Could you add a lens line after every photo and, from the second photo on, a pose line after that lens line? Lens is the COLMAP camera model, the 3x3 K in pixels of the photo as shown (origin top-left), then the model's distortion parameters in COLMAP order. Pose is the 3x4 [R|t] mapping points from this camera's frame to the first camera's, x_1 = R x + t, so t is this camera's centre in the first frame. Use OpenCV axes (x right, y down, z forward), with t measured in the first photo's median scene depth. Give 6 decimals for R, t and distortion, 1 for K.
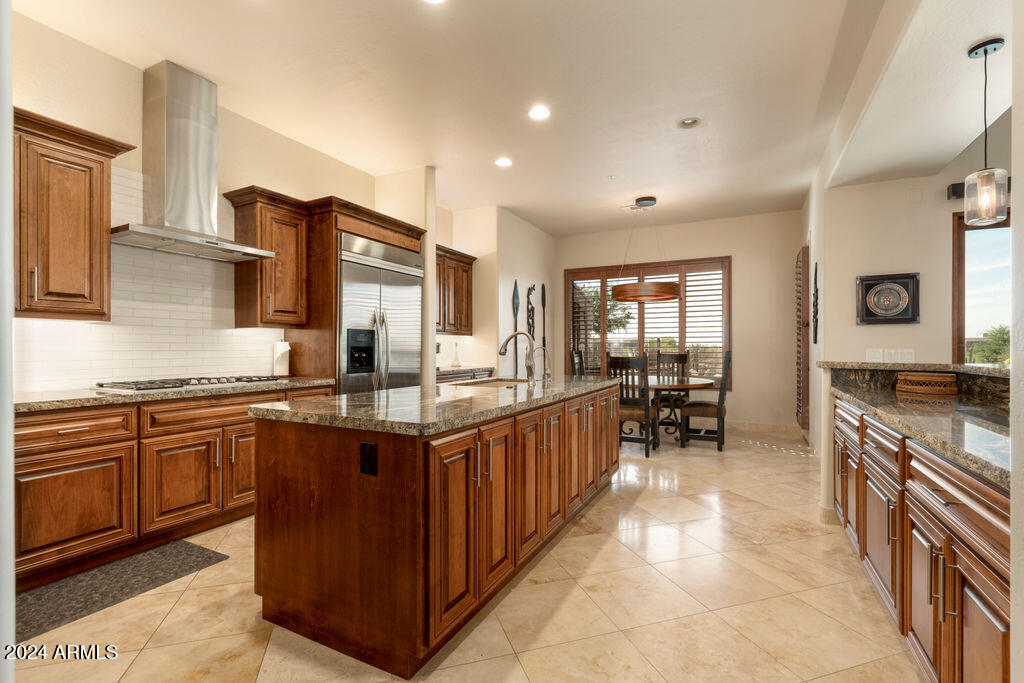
lens RADIAL K [[464.8, 0, 512.0], [0, 464.8, 341.5], [0, 0, 1]] dist [-0.003123, 0.000118]
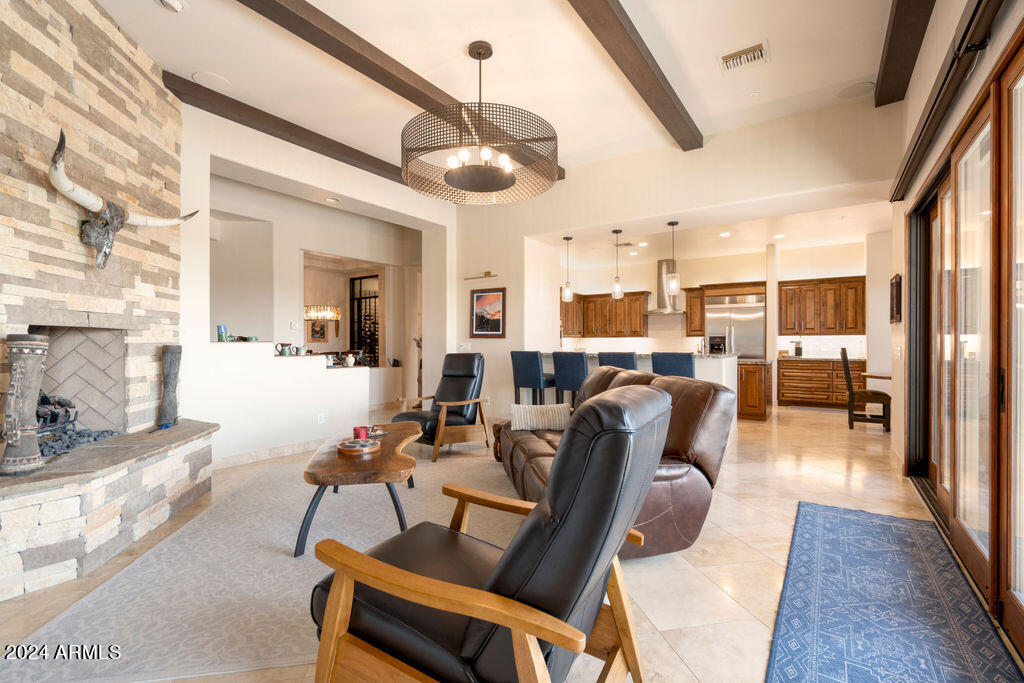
lens RADIAL K [[464.8, 0, 512.0], [0, 464.8, 341.5], [0, 0, 1]] dist [-0.003123, 0.000118]
pose [[-0.133887, 0.006504, -0.990975, 2.253784], [0.019376, 0.999804, 0.003944, -0.031382], [0.990807, -0.018673, -0.133987, 0.297424]]
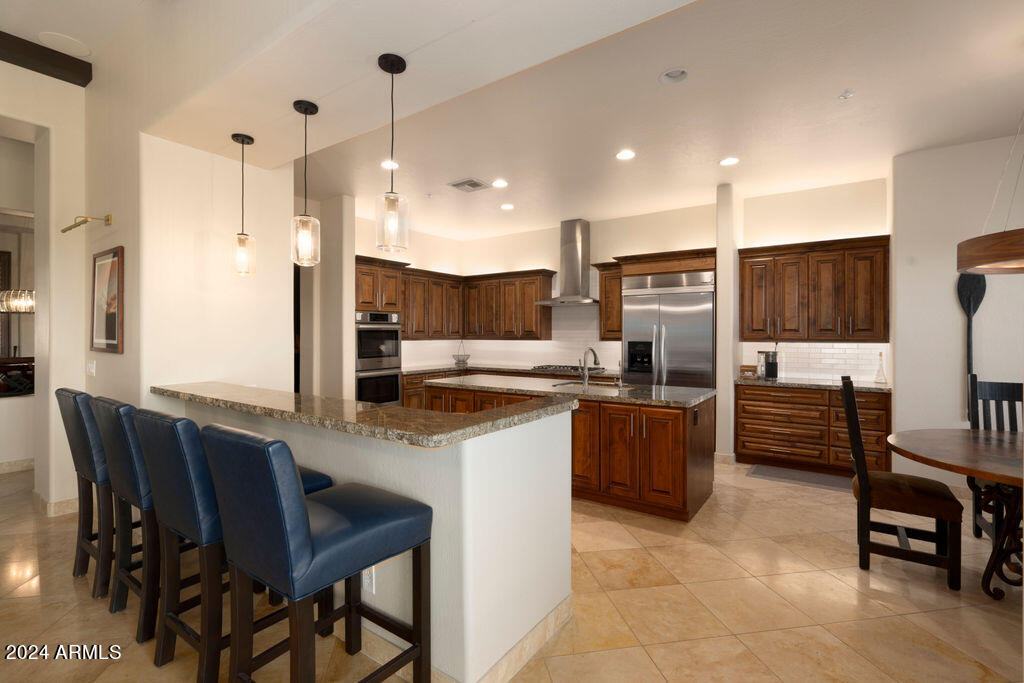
lens RADIAL K [[478.1, 0, 520.0], [0, 478.1, 331.9], [0, 0, 1]] dist [0.019772, 0.000107]
pose [[-0.136715, 0.001182, -0.990610, 1.235880], [0.016326, 0.999866, -0.001060, -0.063883], [0.990476, -0.016318, -0.136716, 0.879263]]
